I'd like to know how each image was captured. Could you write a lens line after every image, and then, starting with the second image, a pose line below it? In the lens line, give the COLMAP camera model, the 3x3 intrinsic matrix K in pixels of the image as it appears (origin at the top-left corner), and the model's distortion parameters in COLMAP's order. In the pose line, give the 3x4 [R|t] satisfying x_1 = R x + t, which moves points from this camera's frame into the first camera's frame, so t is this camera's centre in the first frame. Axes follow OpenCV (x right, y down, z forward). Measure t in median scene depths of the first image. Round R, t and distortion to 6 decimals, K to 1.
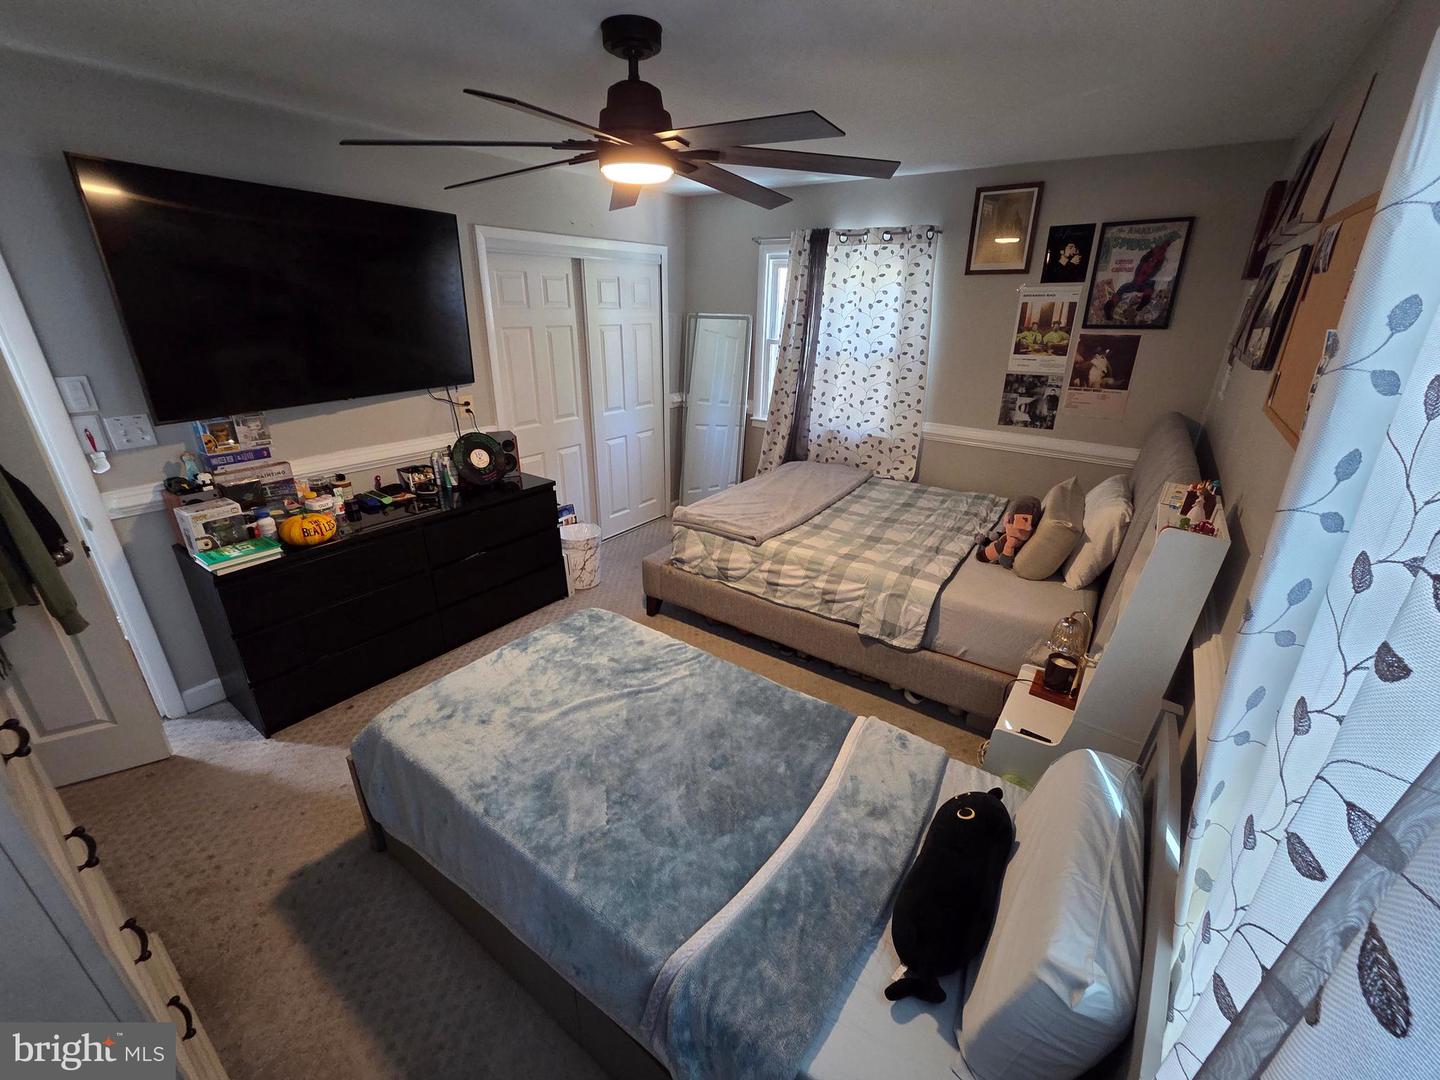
lens RADIAL K [[593.1, 0, 719.9], [0, 593.1, 538.9], [0, 0, 1]] dist [0.003747, -0.001368]
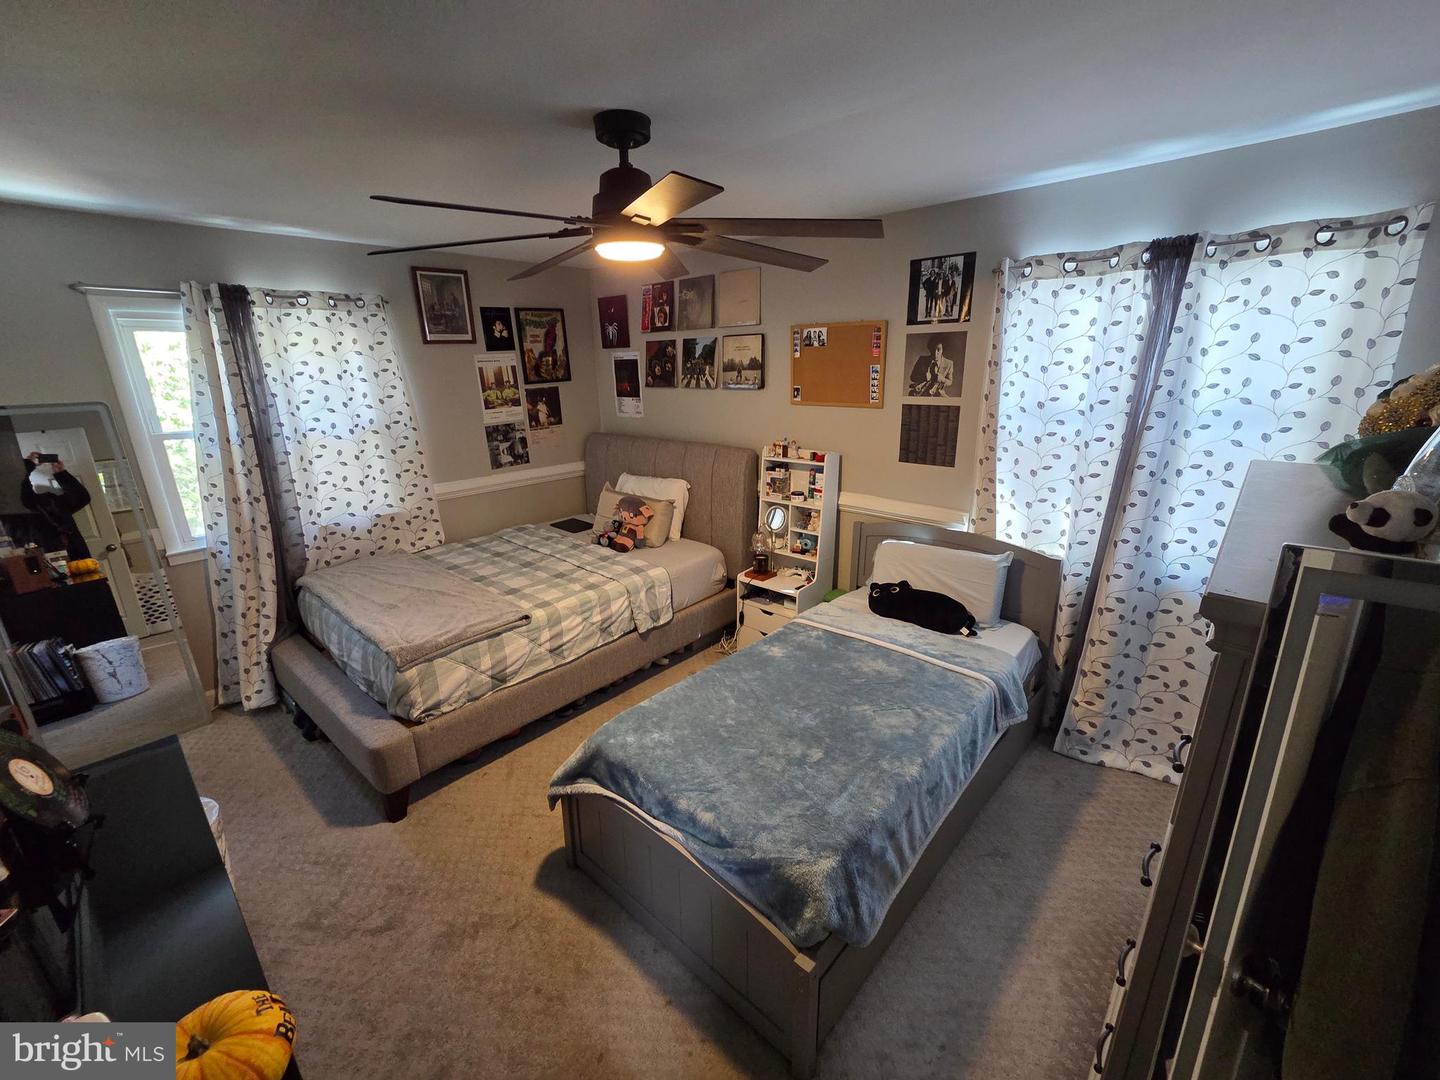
lens RADIAL K [[593.1, 0, 717.5], [0, 593.1, 538.3], [0, 0, 1]] dist [0.003747, -0.001368]
pose [[0.126522, -0.301500, 0.945034, -0.672301], [0.396552, 0.888626, 0.230413, -0.185159], [-0.909252, 0.345603, 0.231991, 0.425456]]
